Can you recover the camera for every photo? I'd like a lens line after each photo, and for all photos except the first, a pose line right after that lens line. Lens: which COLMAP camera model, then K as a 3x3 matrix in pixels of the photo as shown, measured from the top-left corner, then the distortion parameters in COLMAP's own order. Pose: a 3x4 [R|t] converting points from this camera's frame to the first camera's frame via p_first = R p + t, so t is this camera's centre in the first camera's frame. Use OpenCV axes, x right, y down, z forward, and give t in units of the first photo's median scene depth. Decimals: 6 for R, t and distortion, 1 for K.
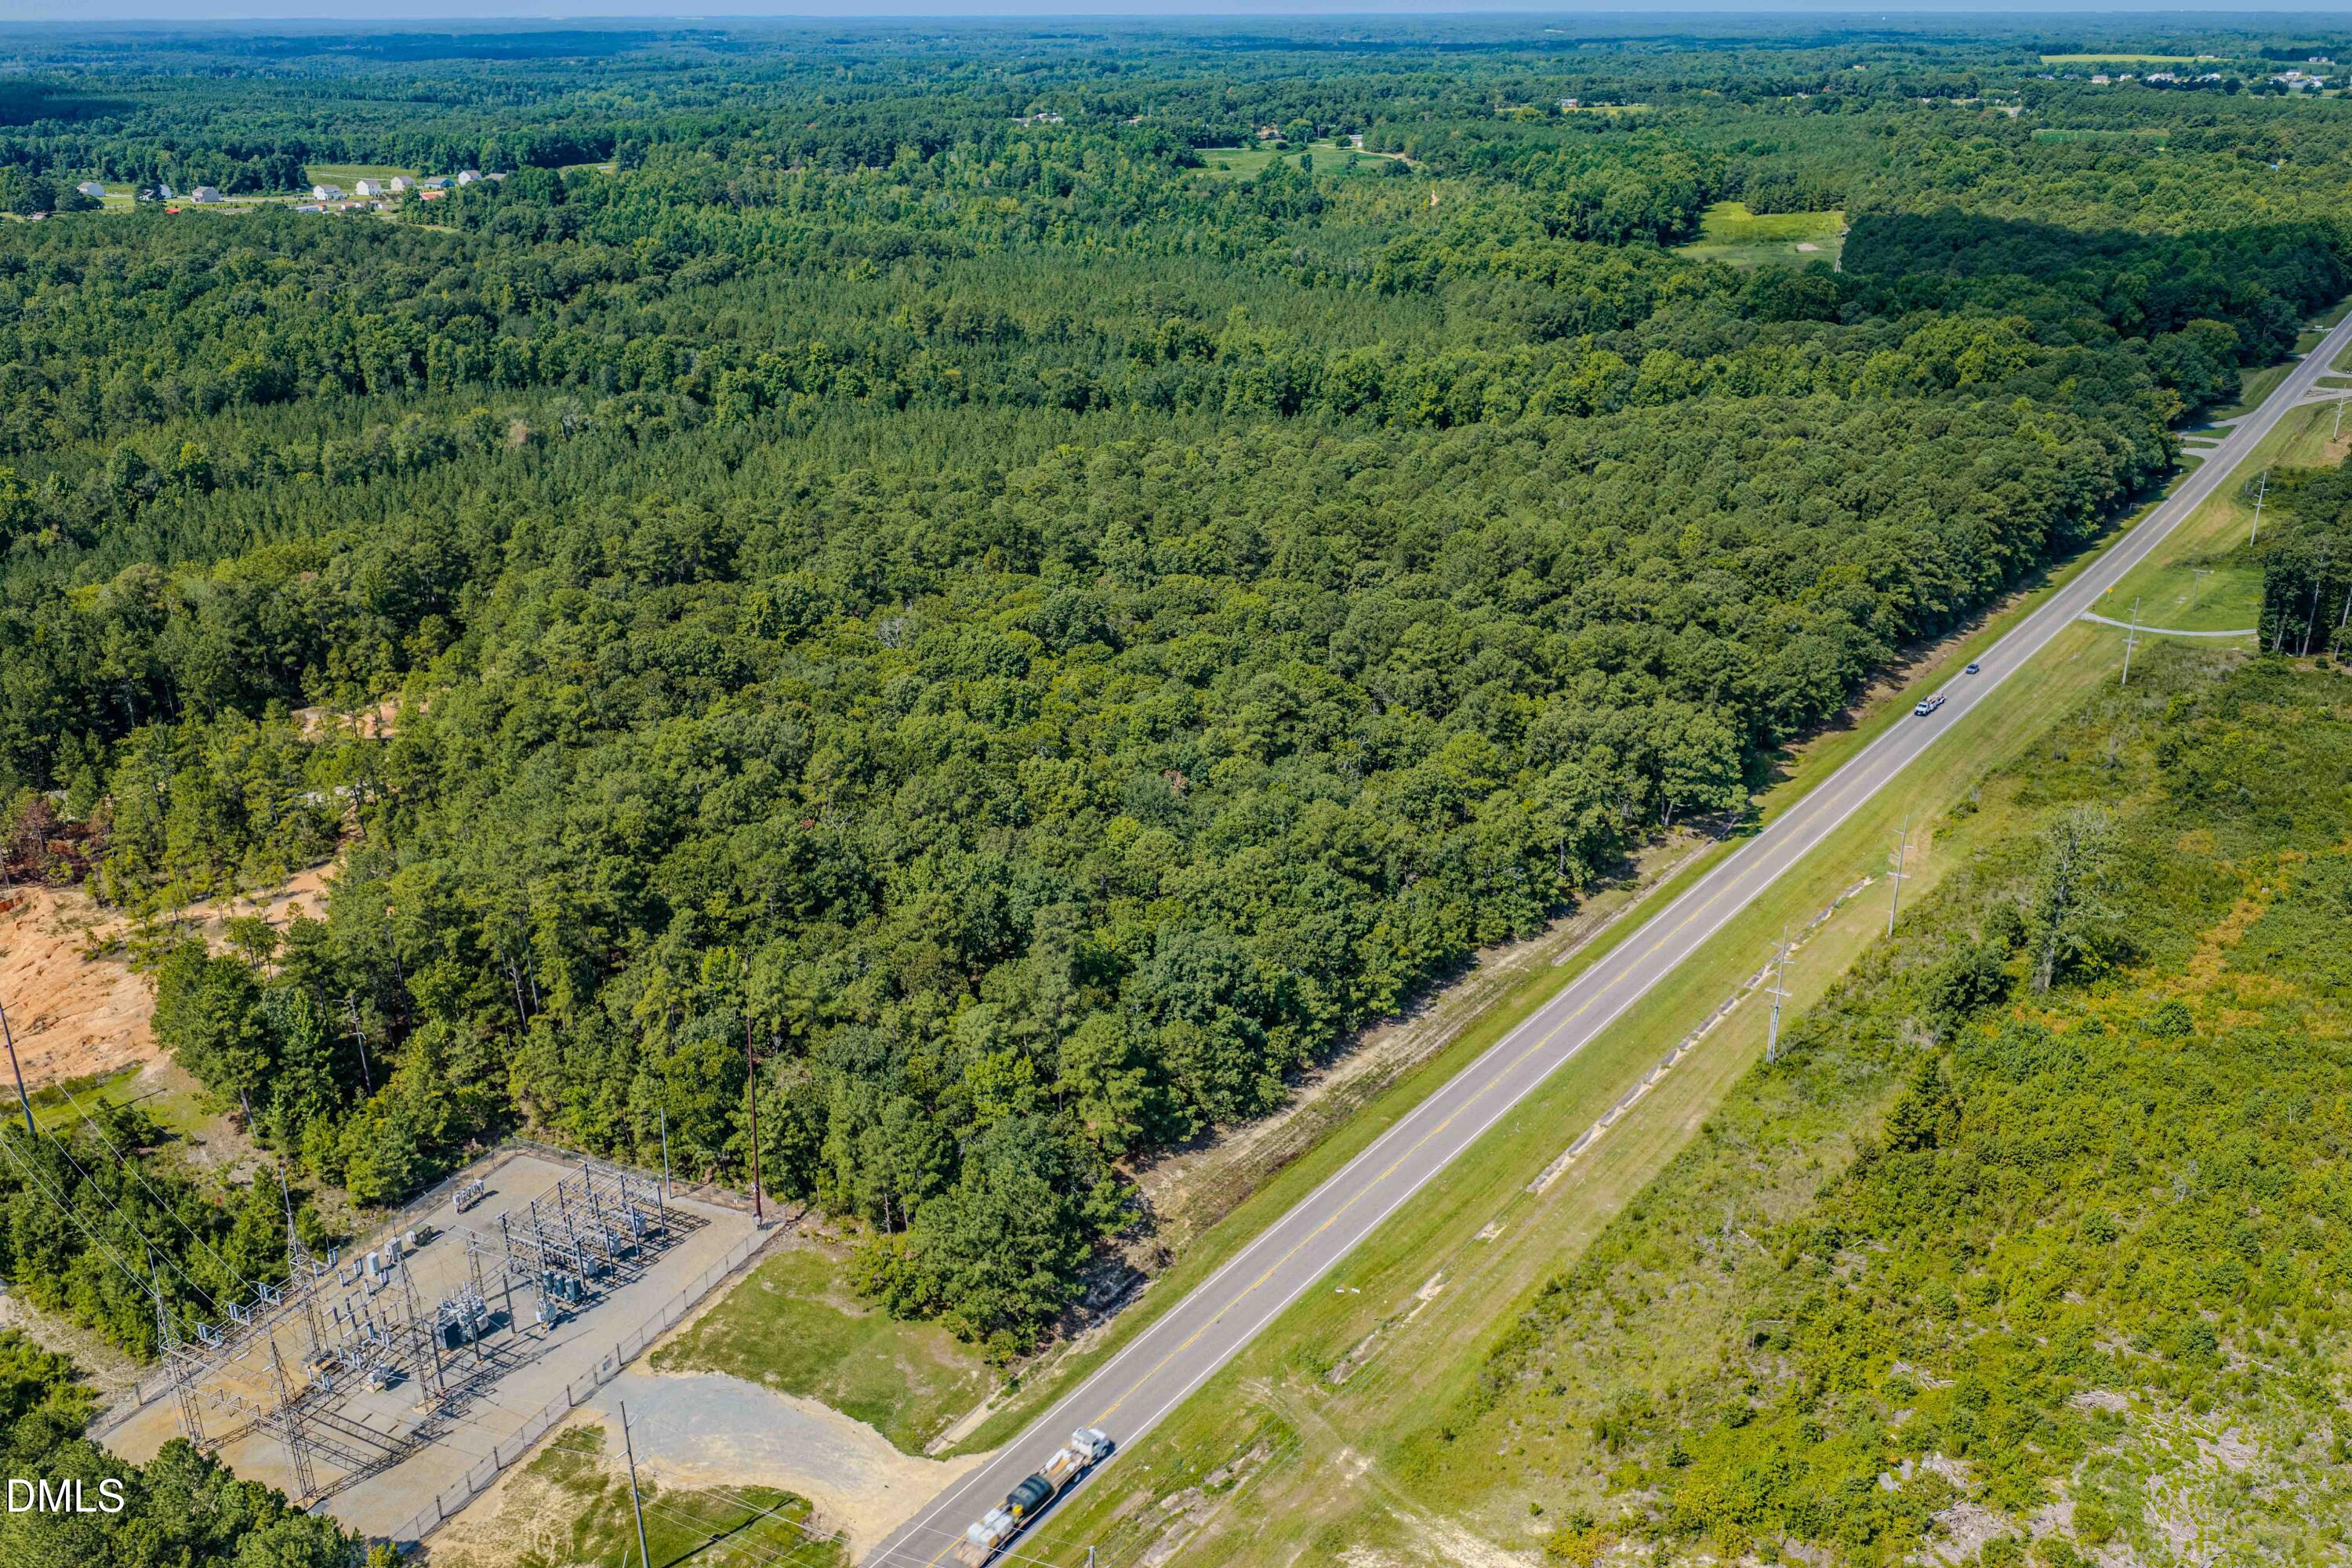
lens RADIAL K [[1964.1, 0, 1176.0], [0, 1964.1, 784.0], [0, 0, 1]] dist [0.002816, -0.017023]
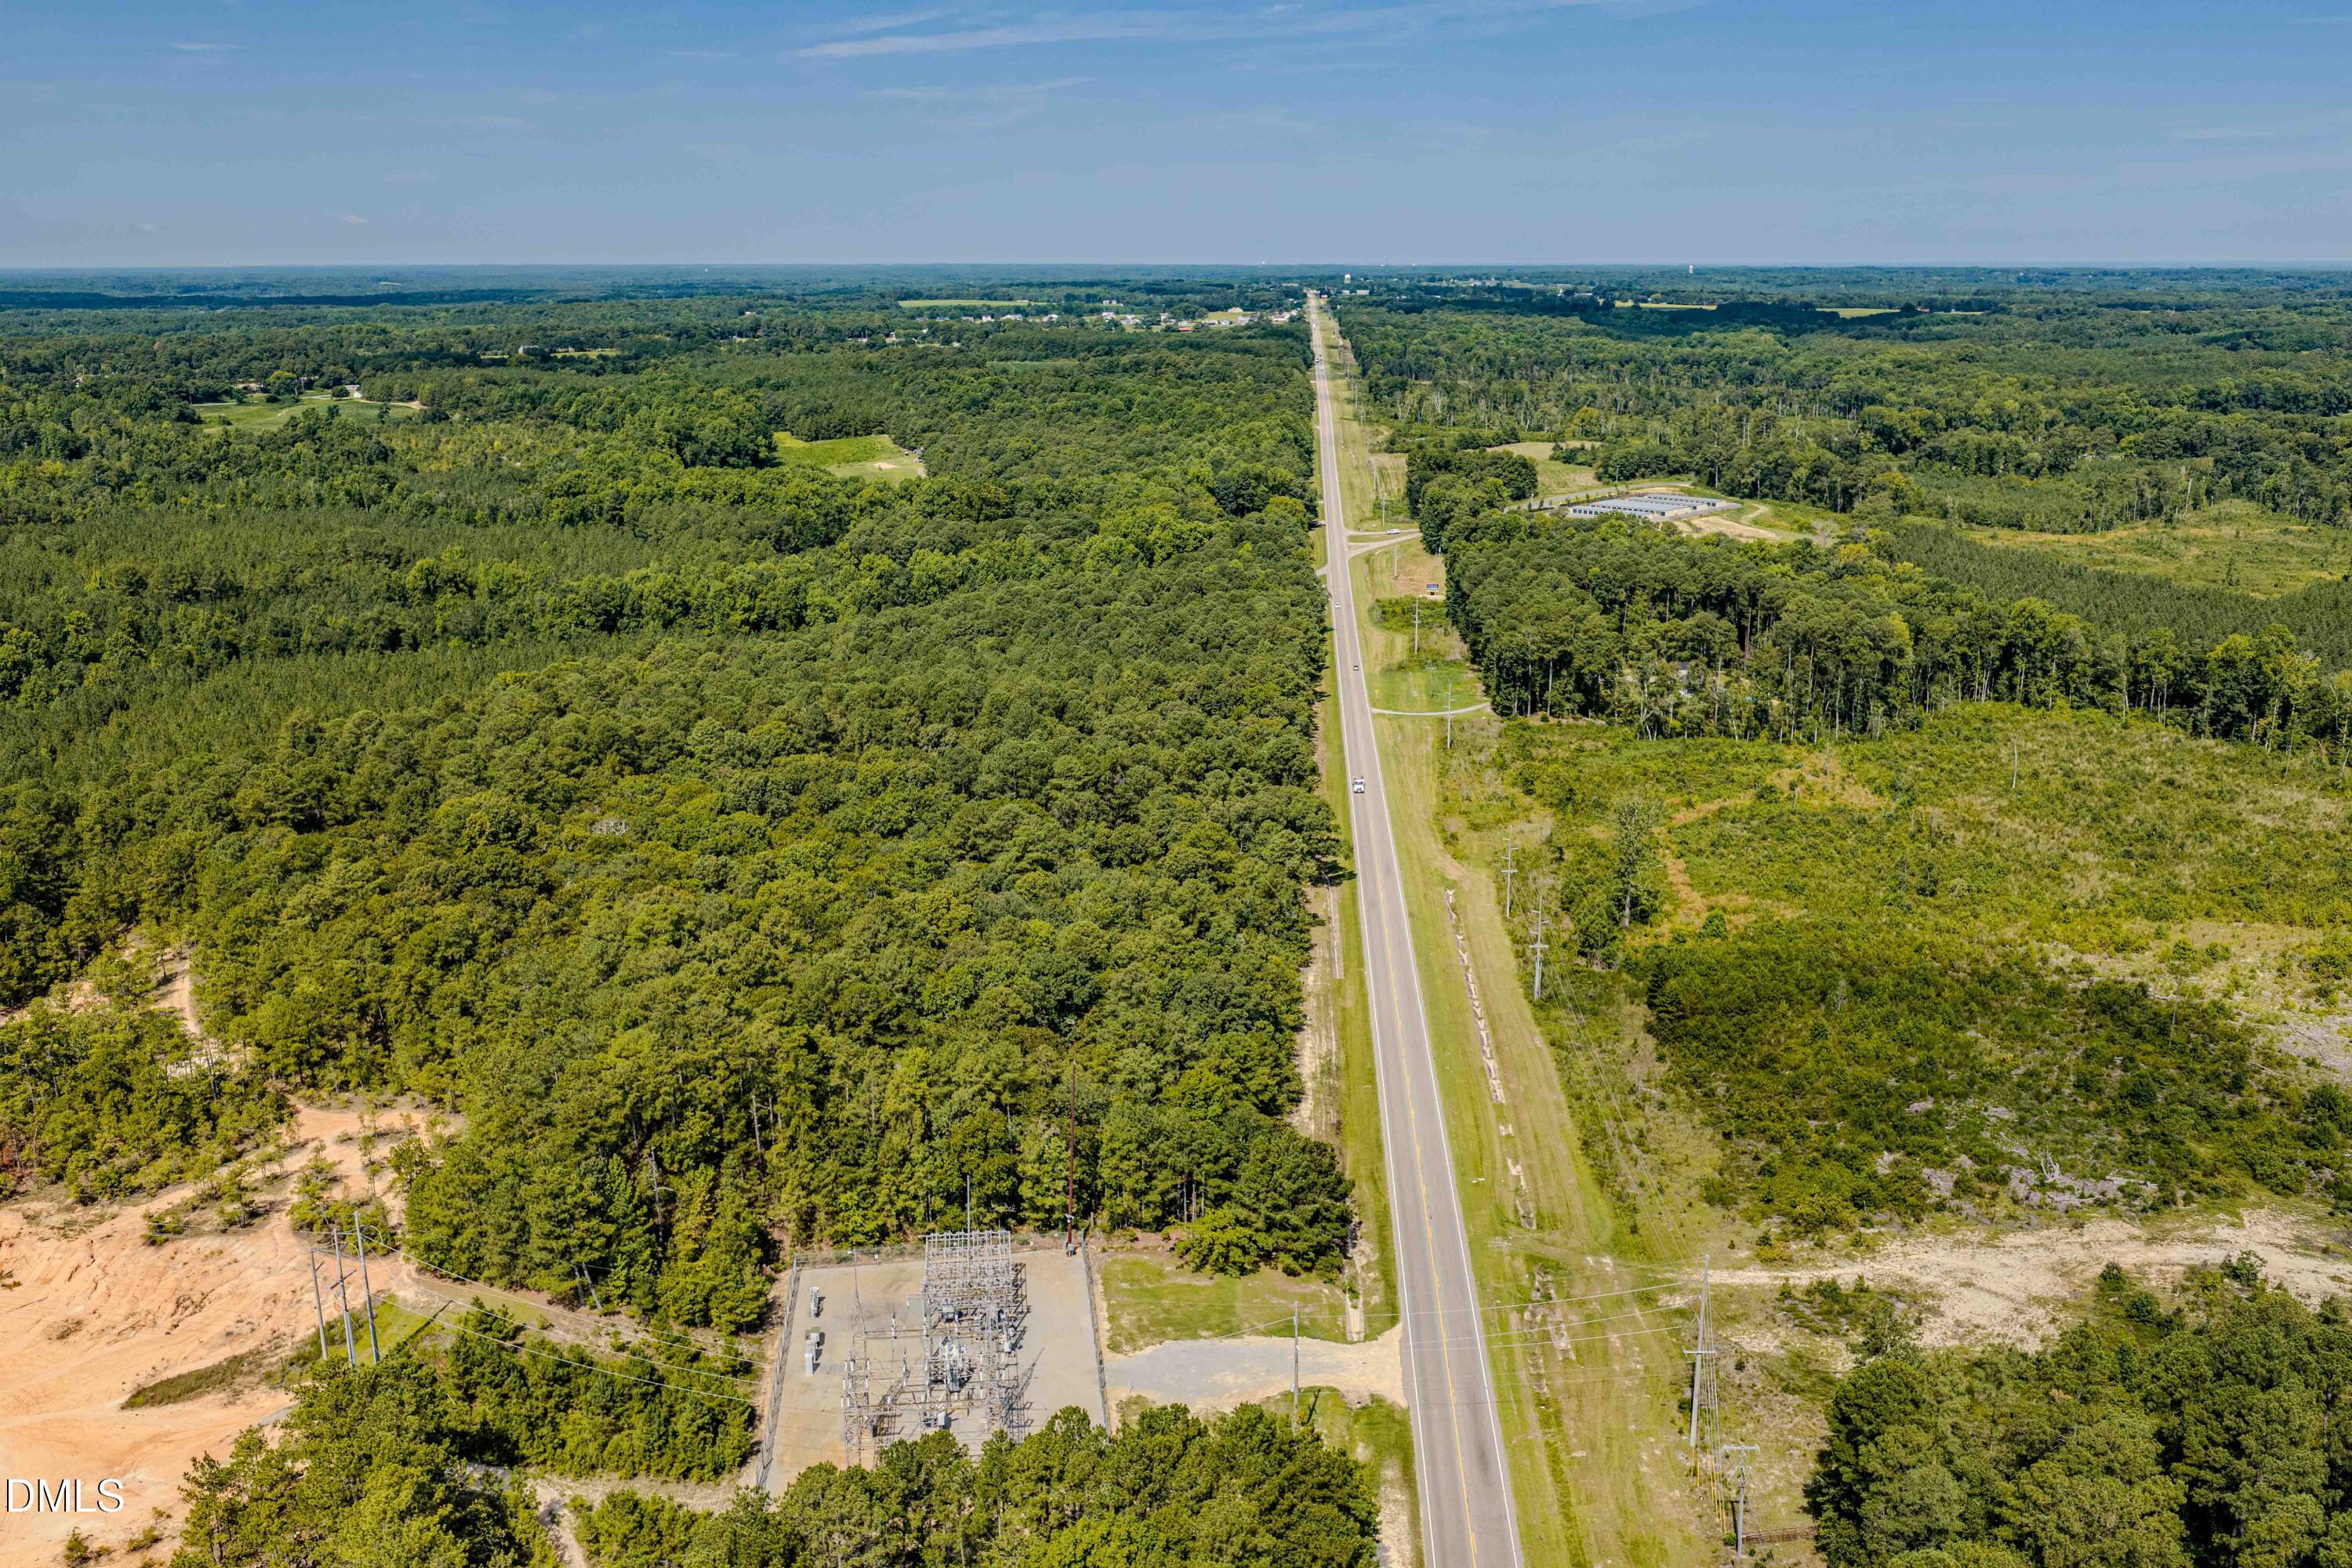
lens RADIAL K [[1964.1, 0, 1176.0], [0, 1964.1, 784.0], [0, 0, 1]] dist [0.002816, -0.017023]
pose [[0.842372, -0.136989, 0.521194, -0.243393], [0.196538, 0.978632, -0.060432, 0.011019], [-0.501779, 0.153341, 0.851296, -0.026310]]
